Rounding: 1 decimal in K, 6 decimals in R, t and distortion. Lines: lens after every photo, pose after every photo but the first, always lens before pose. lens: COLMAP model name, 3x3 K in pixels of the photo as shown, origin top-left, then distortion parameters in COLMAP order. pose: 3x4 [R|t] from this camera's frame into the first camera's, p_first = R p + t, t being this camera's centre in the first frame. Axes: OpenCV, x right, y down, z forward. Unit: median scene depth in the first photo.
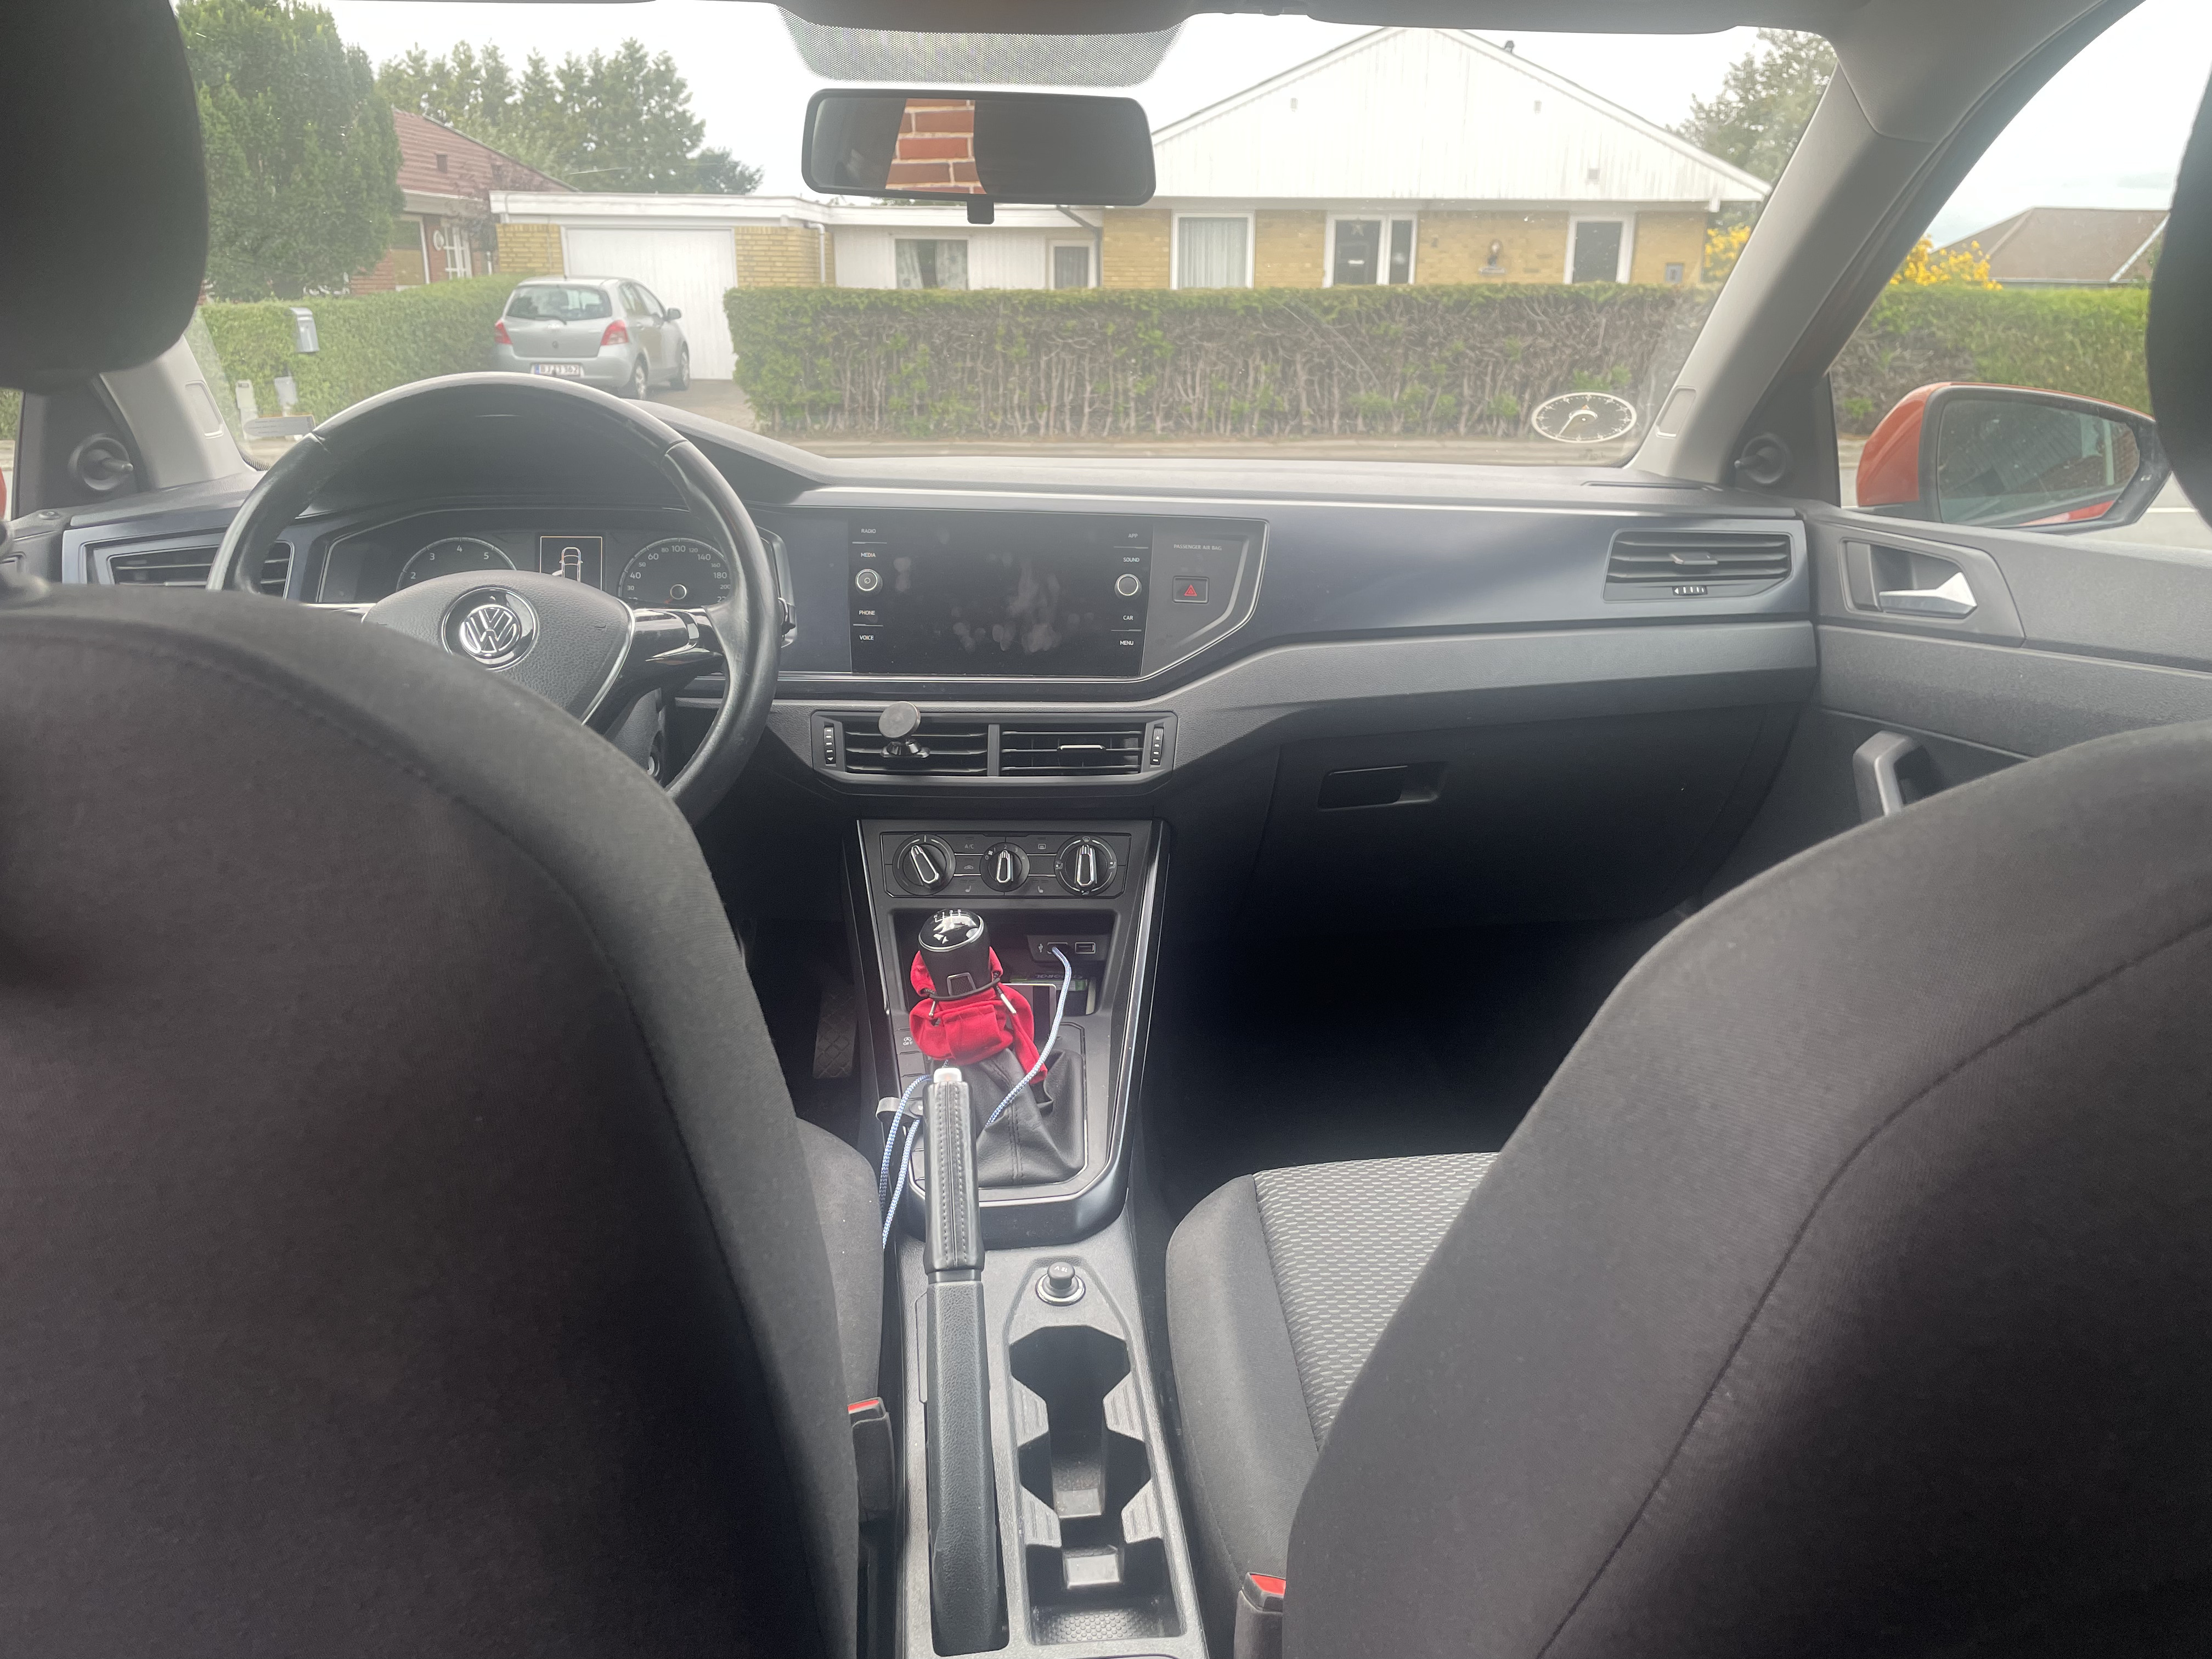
lens RADIAL K [[1592.3, 0, 1106.0], [0, 1592.3, 829.5], [0, 0, 1]] dist [-0.001096, -0.052958]
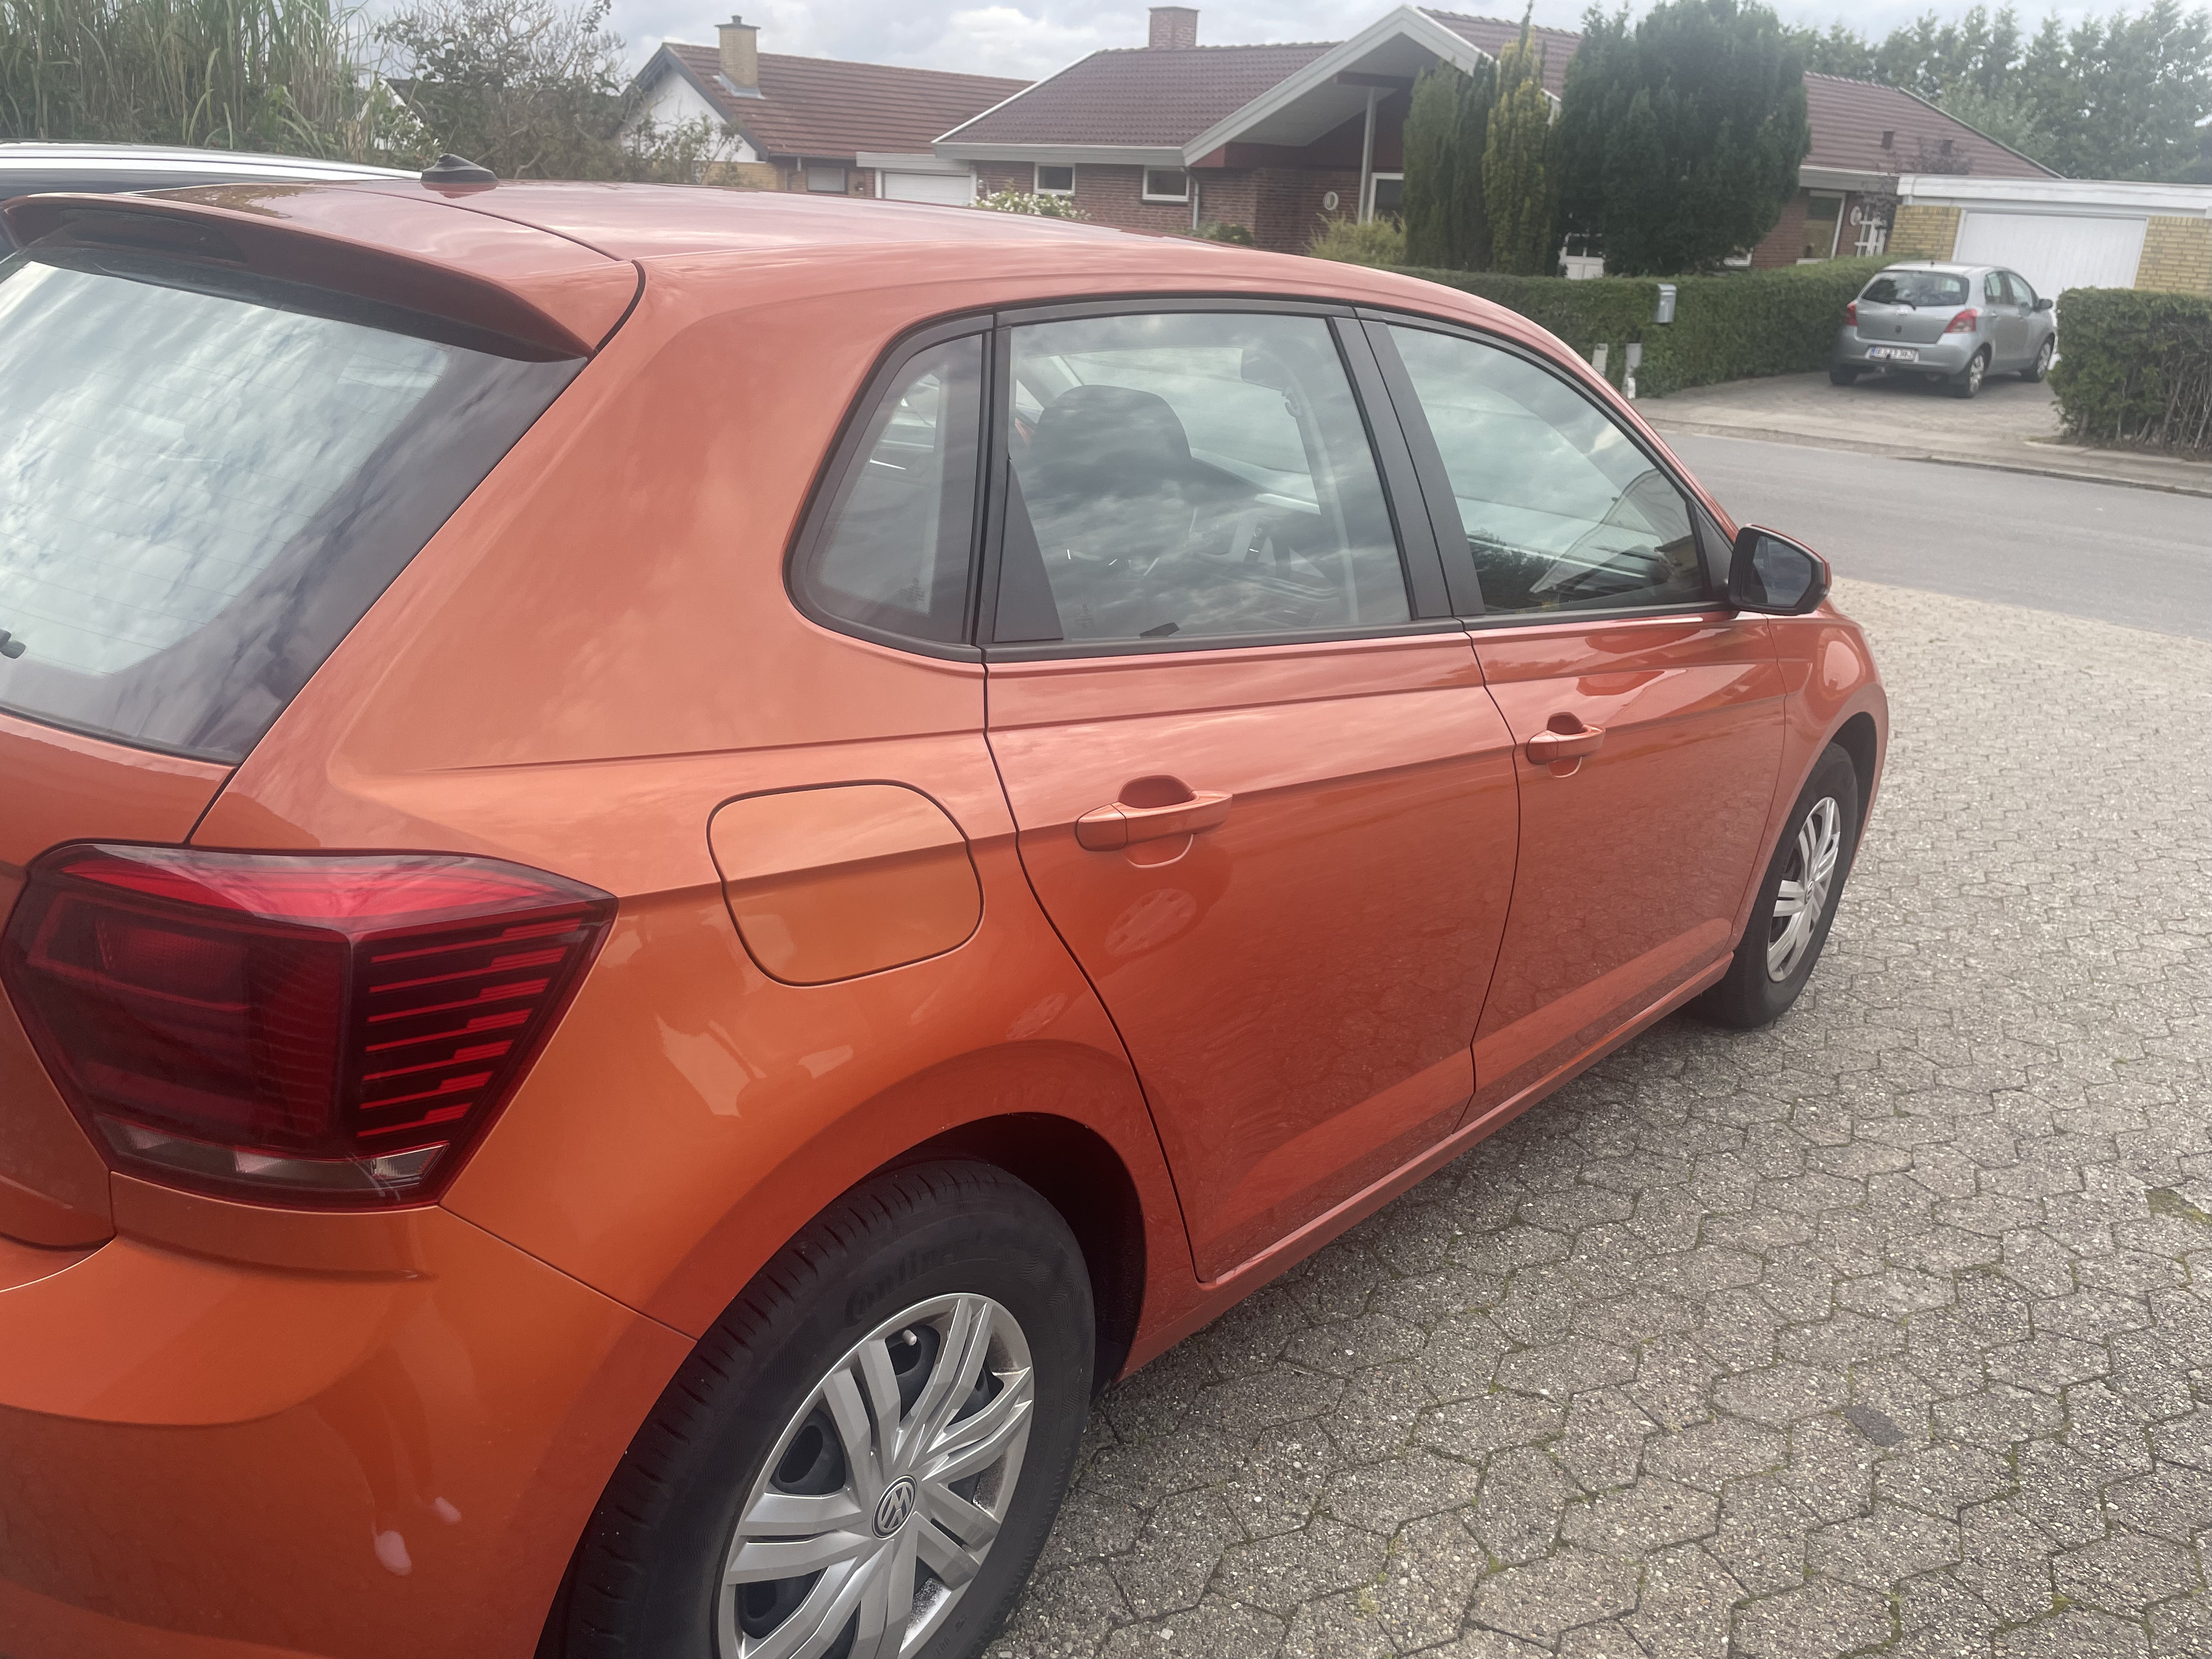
lens RADIAL K [[1592.3, 0, 1106.0], [0, 1592.3, 829.5], [0, 0, 1]] dist [-0.001096, -0.052958]
pose [[0.662144, 0.274283, -0.697376, 0.115342], [-0.253771, 0.957696, 0.135718, -0.001059], [0.705100, 0.087109, 0.703738, -0.060443]]
